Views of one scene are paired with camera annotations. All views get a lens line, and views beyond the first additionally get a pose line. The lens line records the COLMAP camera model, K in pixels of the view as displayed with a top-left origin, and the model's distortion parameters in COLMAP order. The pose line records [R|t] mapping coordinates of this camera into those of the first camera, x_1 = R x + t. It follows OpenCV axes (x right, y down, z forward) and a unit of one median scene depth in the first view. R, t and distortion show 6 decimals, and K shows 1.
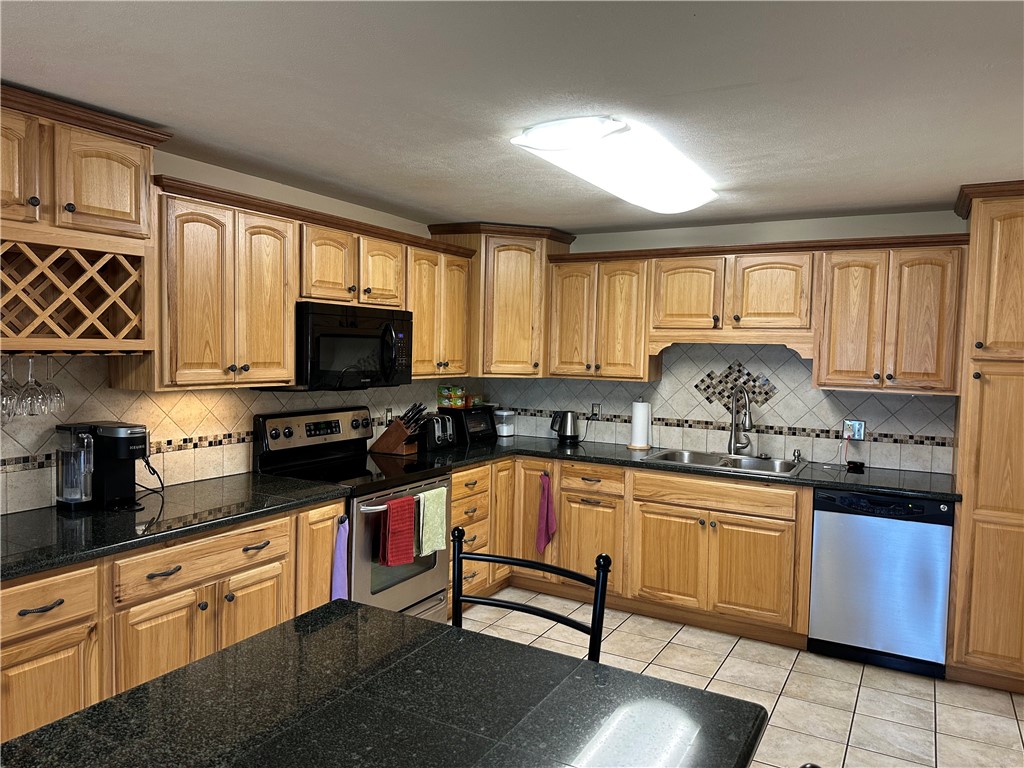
lens RADIAL K [[730.3, 0, 511.3], [0, 730.3, 382.1], [0, 0, 1]] dist [-0.002101, -0.003198]
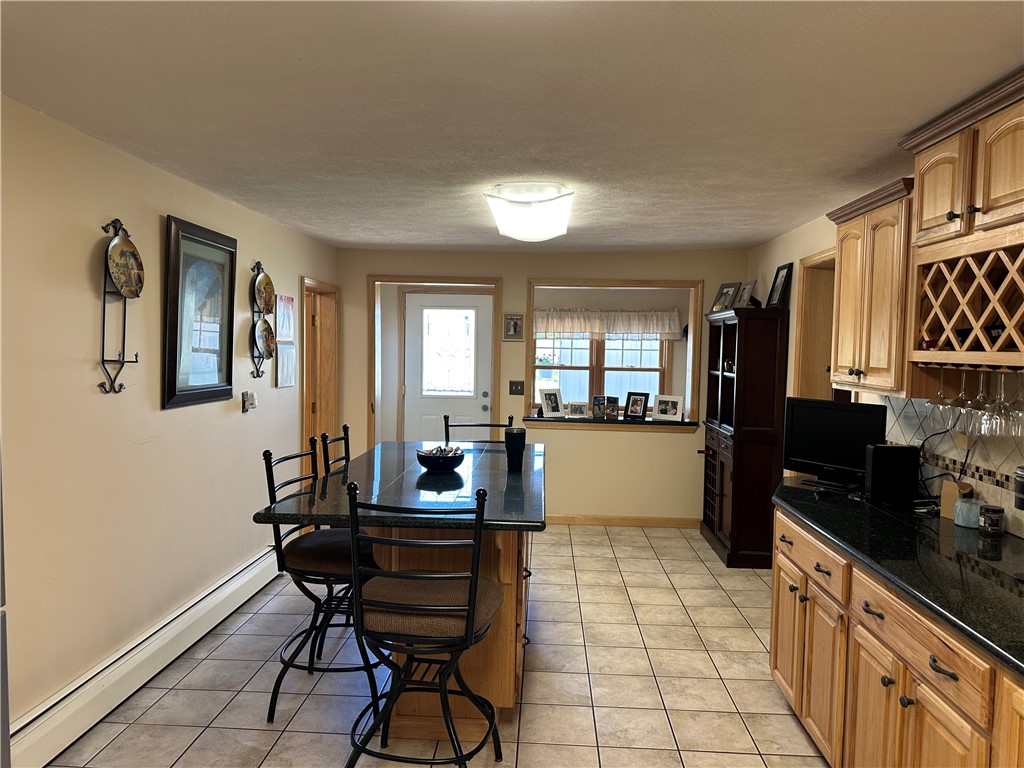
lens RADIAL K [[730.3, 0, 511.9], [0, 730.3, 383.6], [0, 0, 1]] dist [-0.002101, -0.003198]
pose [[-0.890592, -0.003929, -0.454787, 0.326424], [-0.051648, 0.994368, 0.092549, -0.075808], [0.451862, 0.105912, -0.885778, 1.563284]]
